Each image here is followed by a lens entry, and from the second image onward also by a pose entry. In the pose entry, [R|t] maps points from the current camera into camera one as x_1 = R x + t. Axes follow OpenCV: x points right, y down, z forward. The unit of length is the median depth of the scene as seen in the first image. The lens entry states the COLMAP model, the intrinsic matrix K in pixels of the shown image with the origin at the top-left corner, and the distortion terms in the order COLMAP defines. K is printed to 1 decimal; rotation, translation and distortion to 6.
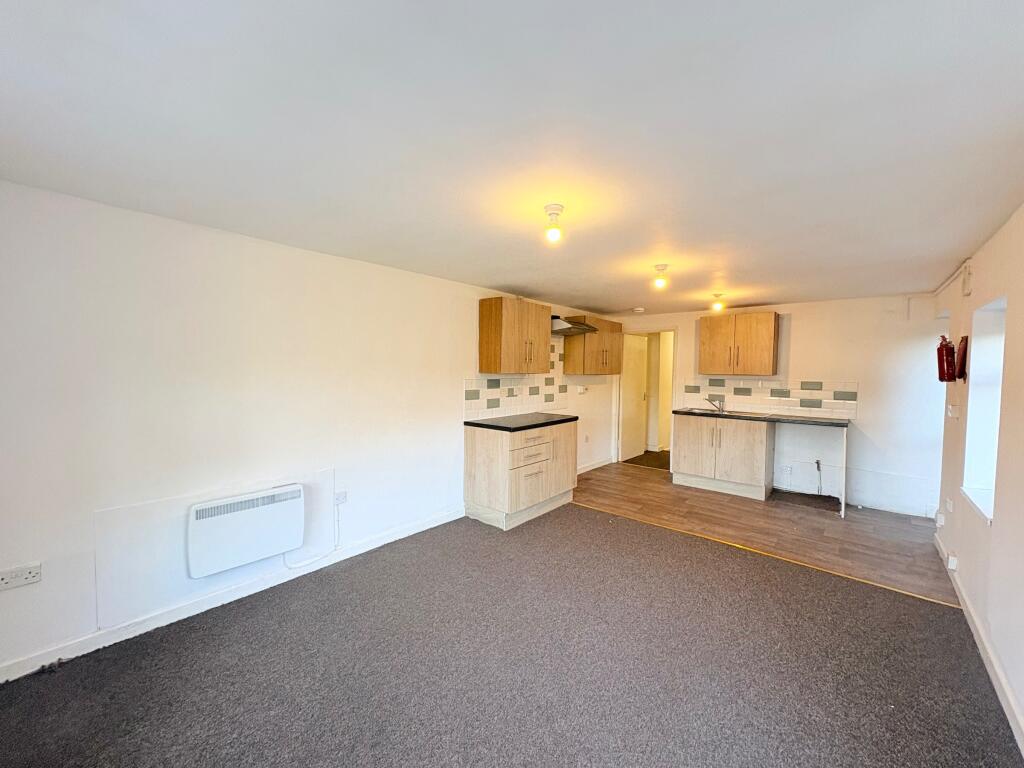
lens RADIAL K [[407.7, 0, 511.2], [0, 407.7, 384.6], [0, 0, 1]] dist [0.000965, -0.000118]
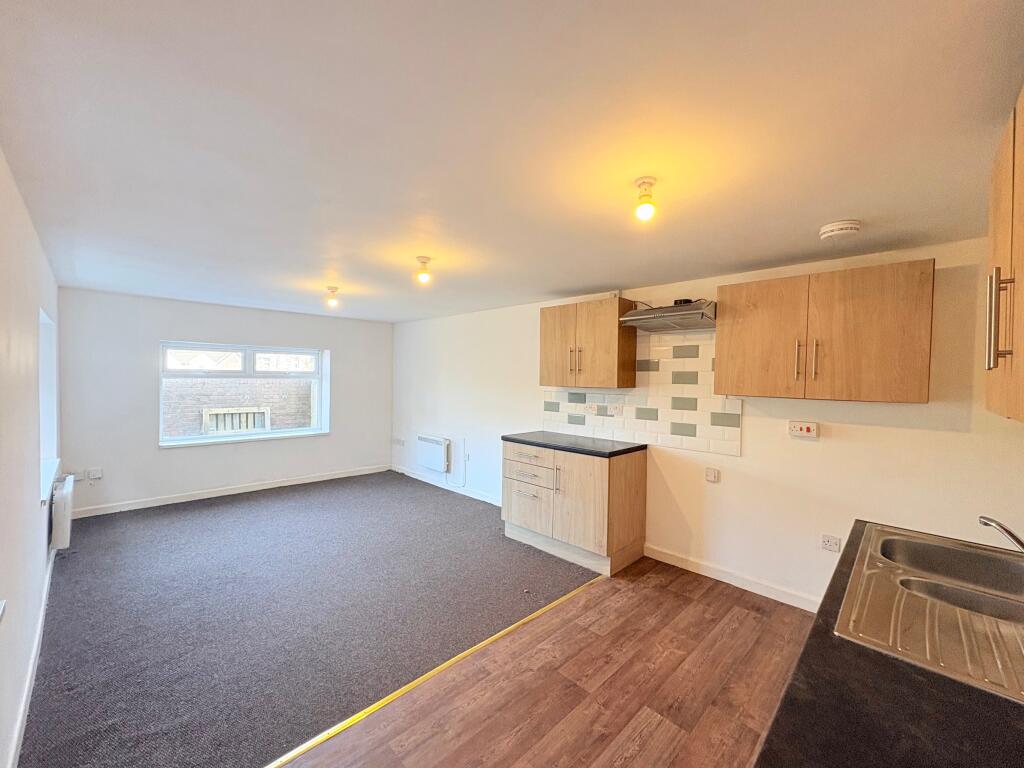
lens RADIAL K [[407.7, 0, 511.2], [0, 407.7, 384.6], [0, 0, 1]] dist [0.000965, -0.000118]
pose [[-0.065453, 0.006820, -0.997832, 0.889824], [-0.058495, 0.998231, 0.010659, -0.033648], [0.996140, 0.059066, -0.064939, 0.919285]]
